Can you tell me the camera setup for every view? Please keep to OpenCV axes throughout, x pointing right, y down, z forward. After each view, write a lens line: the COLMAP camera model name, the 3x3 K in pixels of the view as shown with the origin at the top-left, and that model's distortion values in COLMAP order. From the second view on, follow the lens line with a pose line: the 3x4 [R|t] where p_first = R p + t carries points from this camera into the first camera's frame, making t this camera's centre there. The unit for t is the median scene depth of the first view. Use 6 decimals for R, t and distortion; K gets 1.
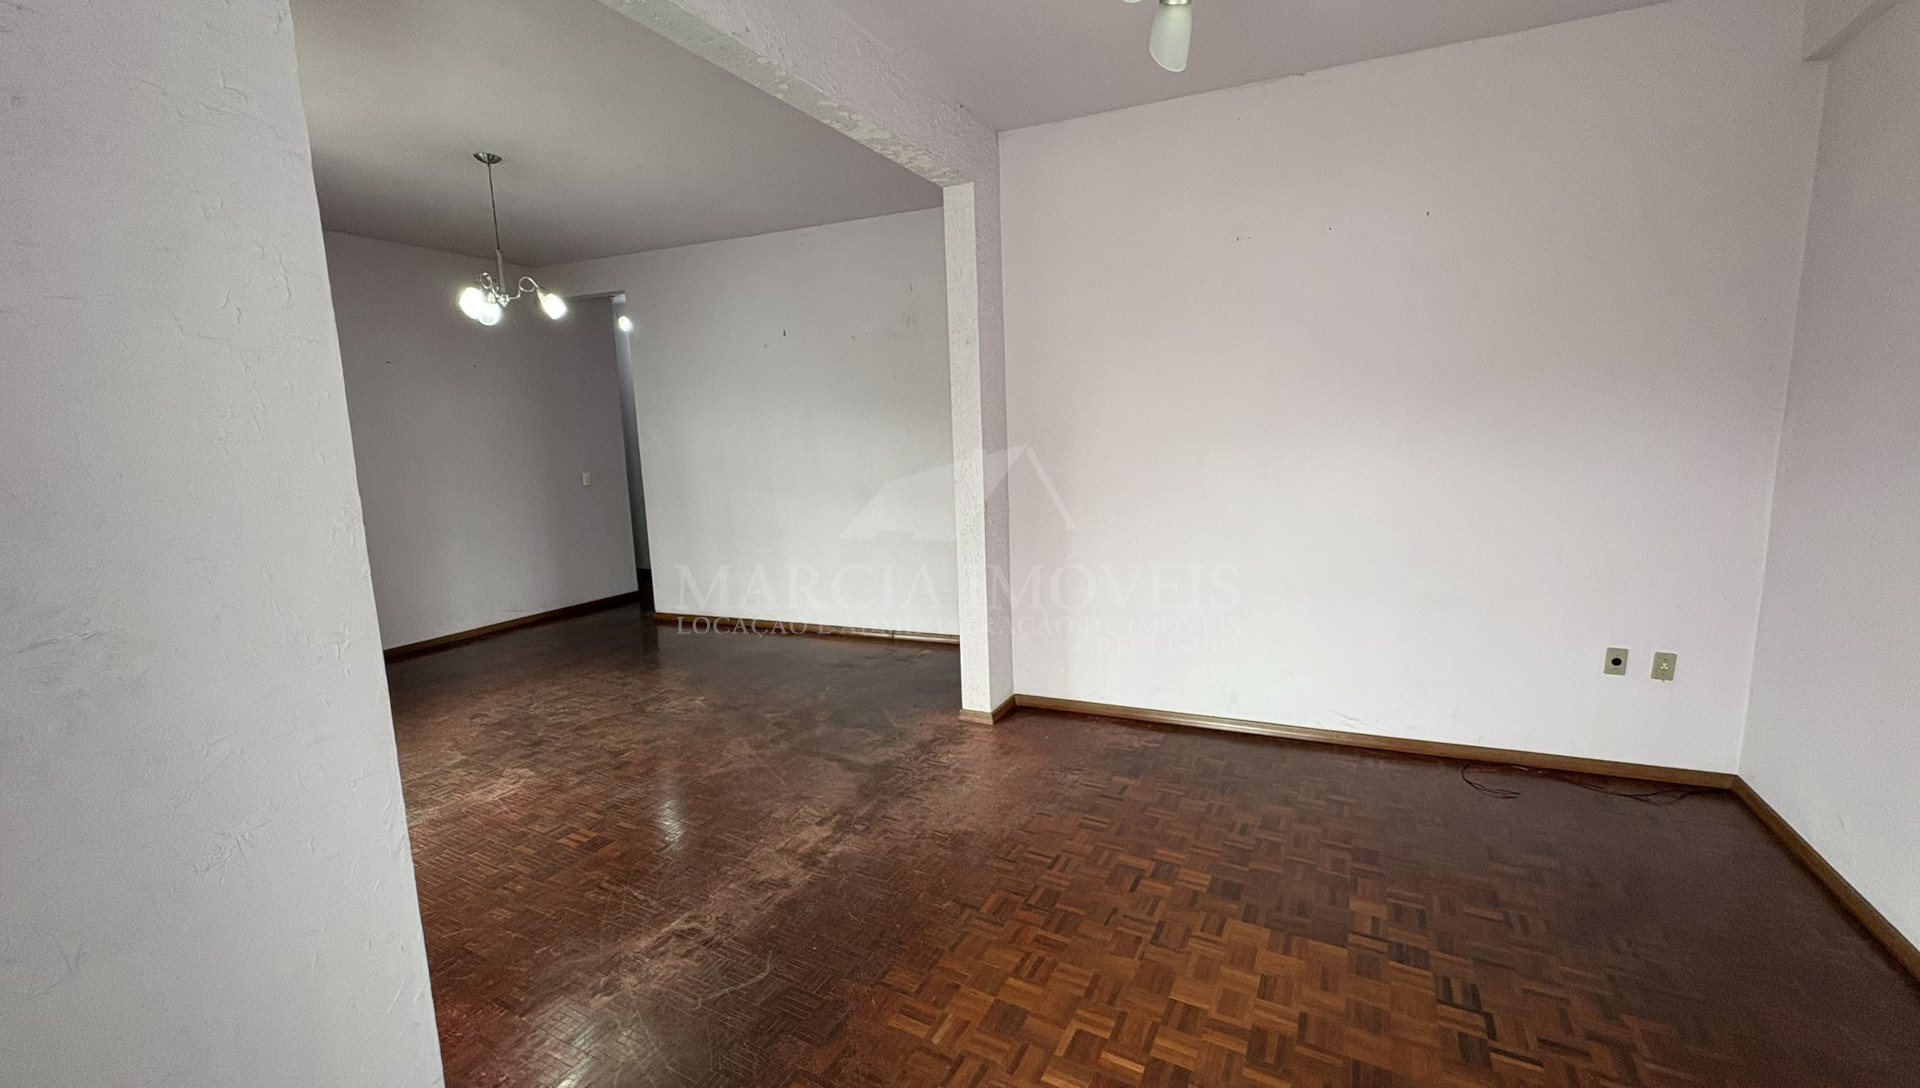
lens RADIAL K [[762.6, 0, 960.0], [0, 762.6, 544.0], [0, 0, 1]] dist [-0.001591, 0.000591]
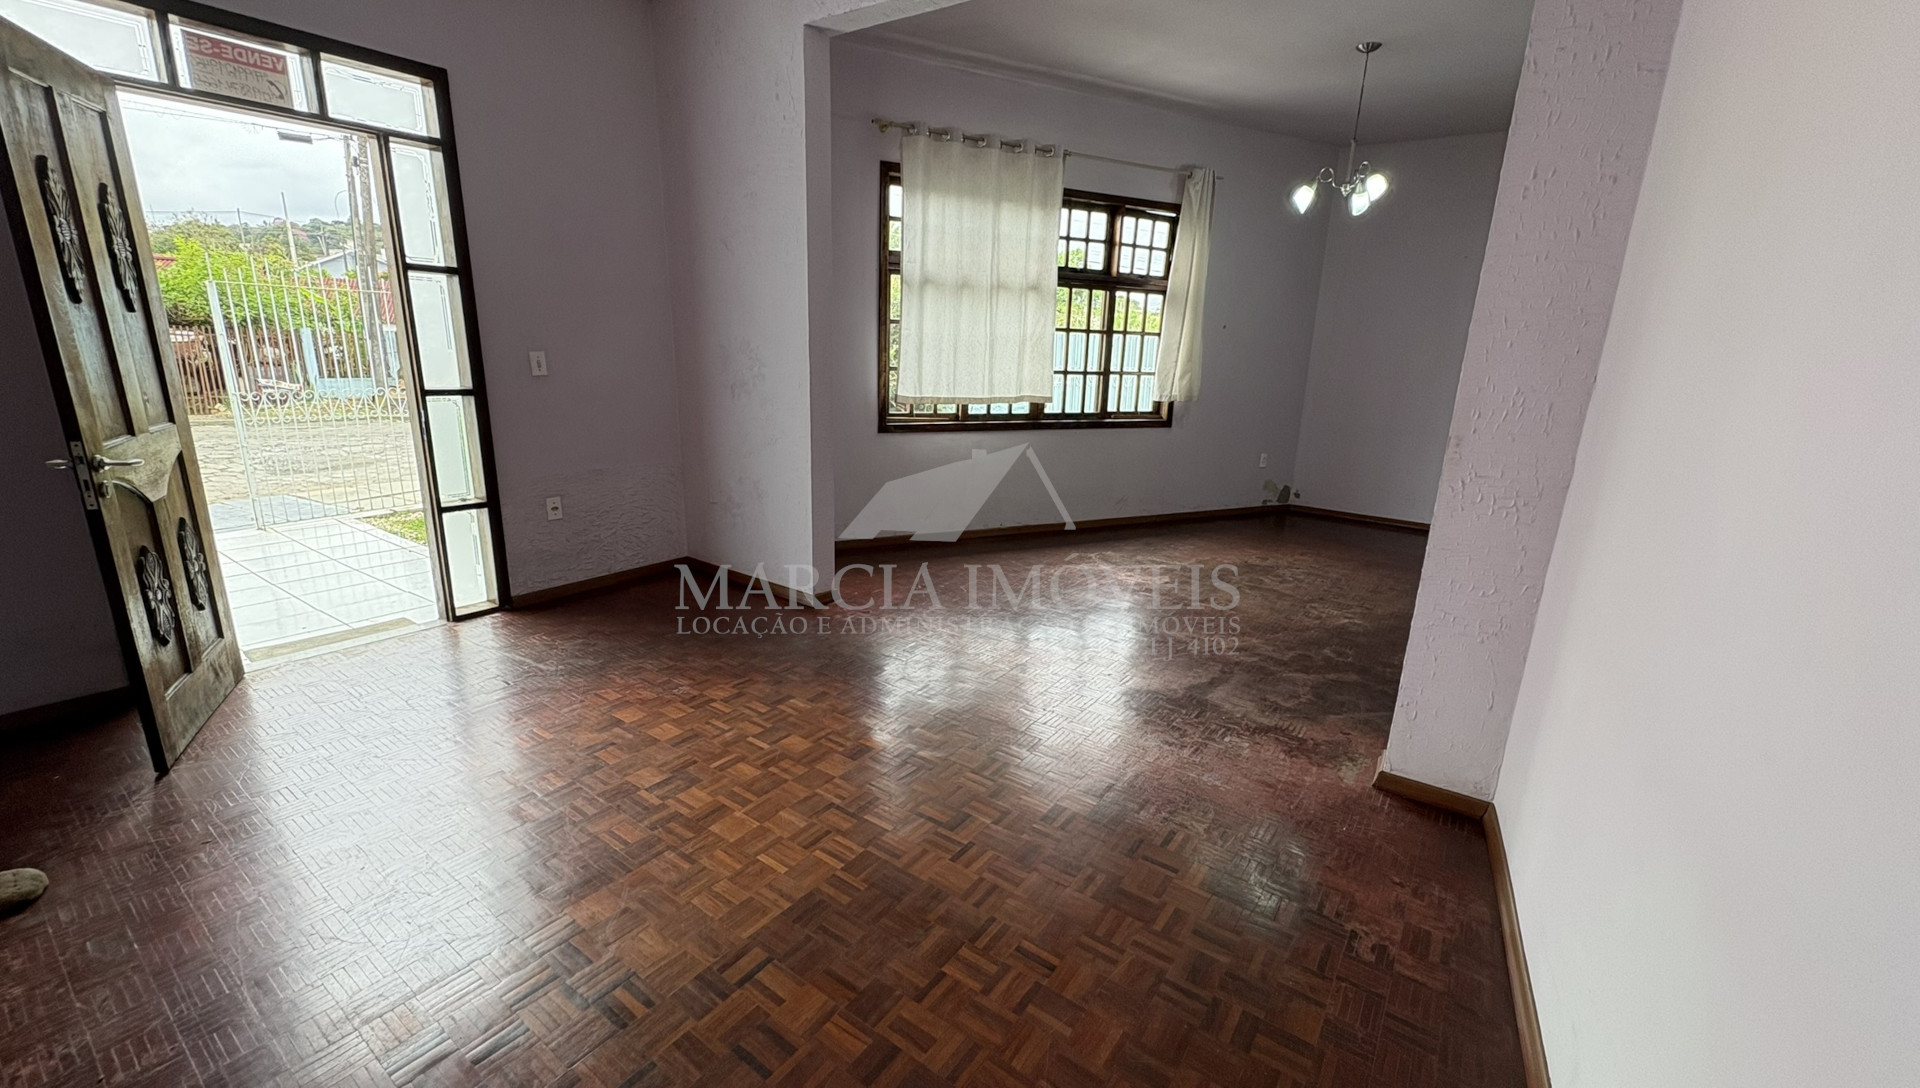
lens RADIAL K [[762.6, 0, 960.0], [0, 762.6, 544.0], [0, 0, 1]] dist [-0.001591, 0.000591]
pose [[-0.128062, 0.279953, -0.951434, 0.663665], [-0.178202, 0.937224, 0.299758, -0.085433], [0.975625, 0.207935, -0.070135, 0.696744]]
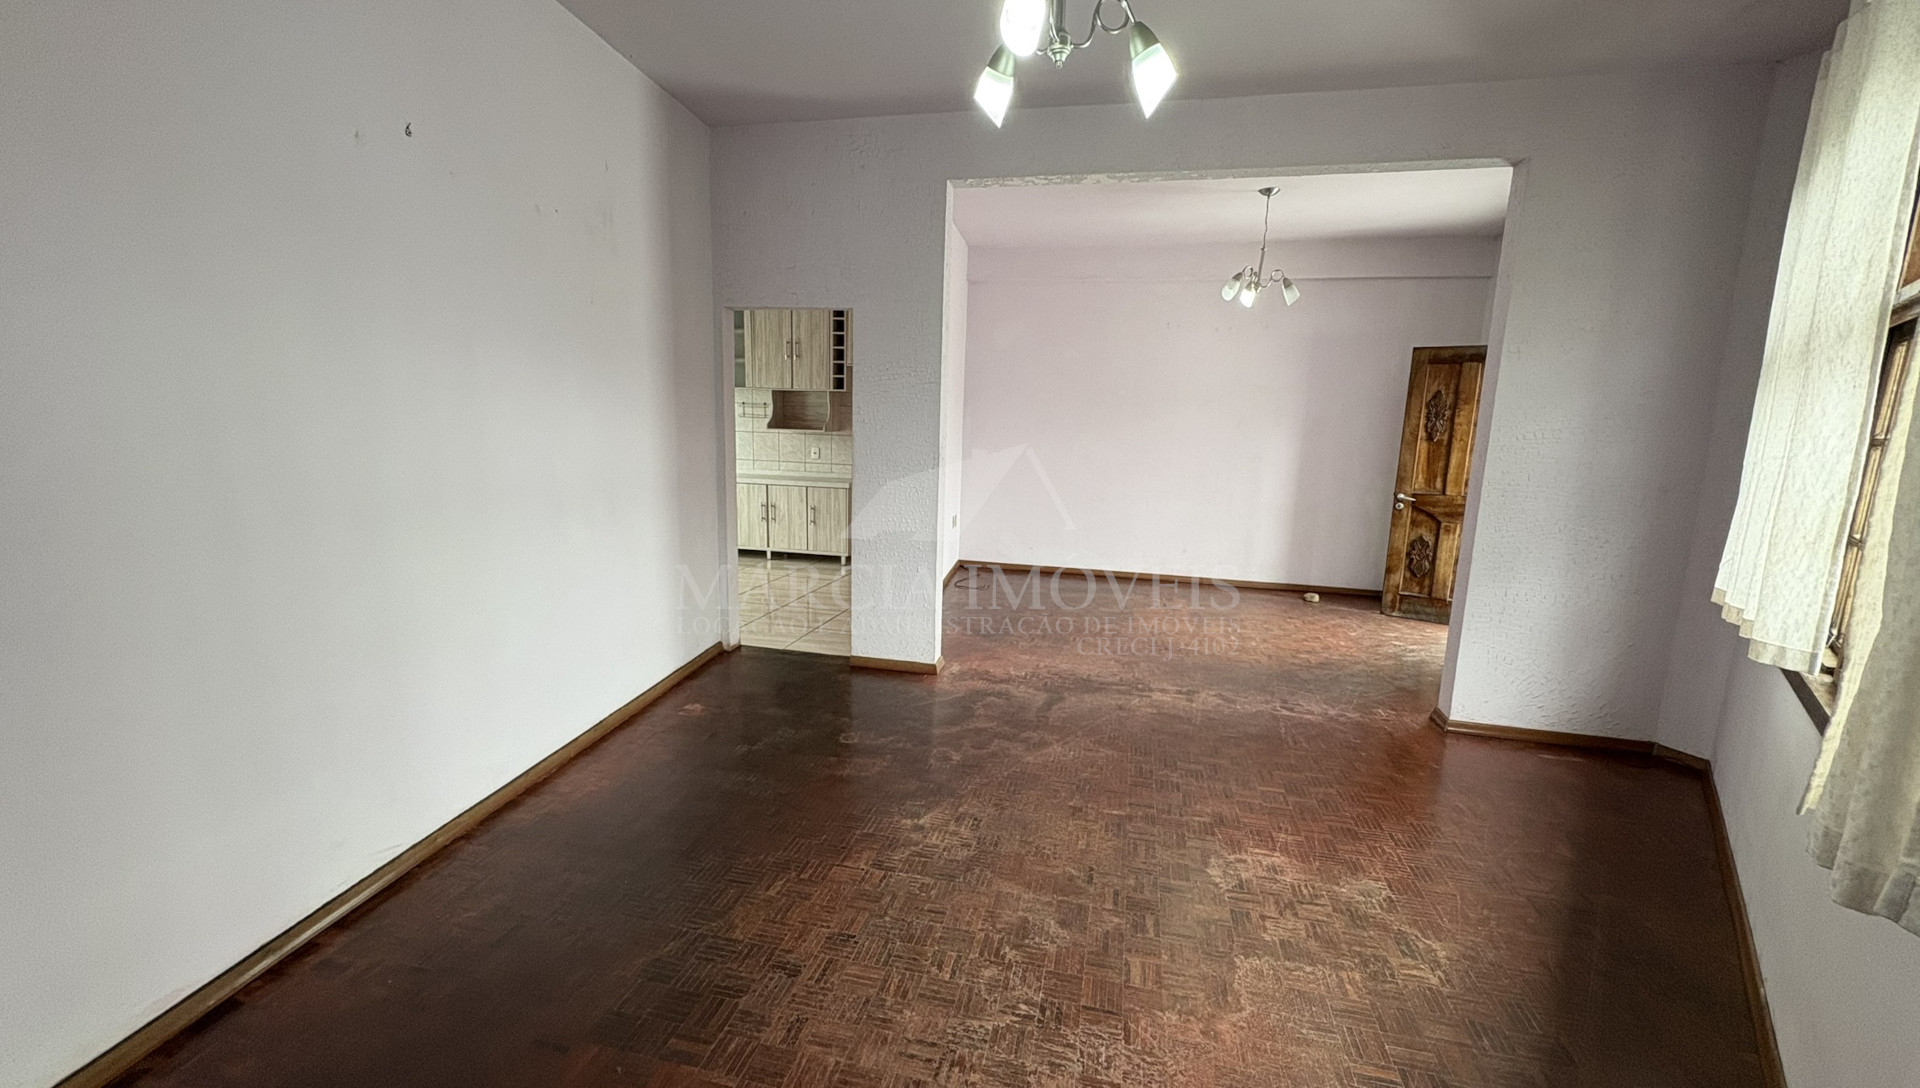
lens RADIAL K [[762.6, 0, 960.0], [0, 762.6, 544.0], [0, 0, 1]] dist [-0.001591, 0.000591]
pose [[-0.259019, -0.141107, 0.955509, -1.088815], [0.121773, 0.976606, 0.177233, -0.148333], [-0.958165, 0.162262, -0.235777, 1.275618]]
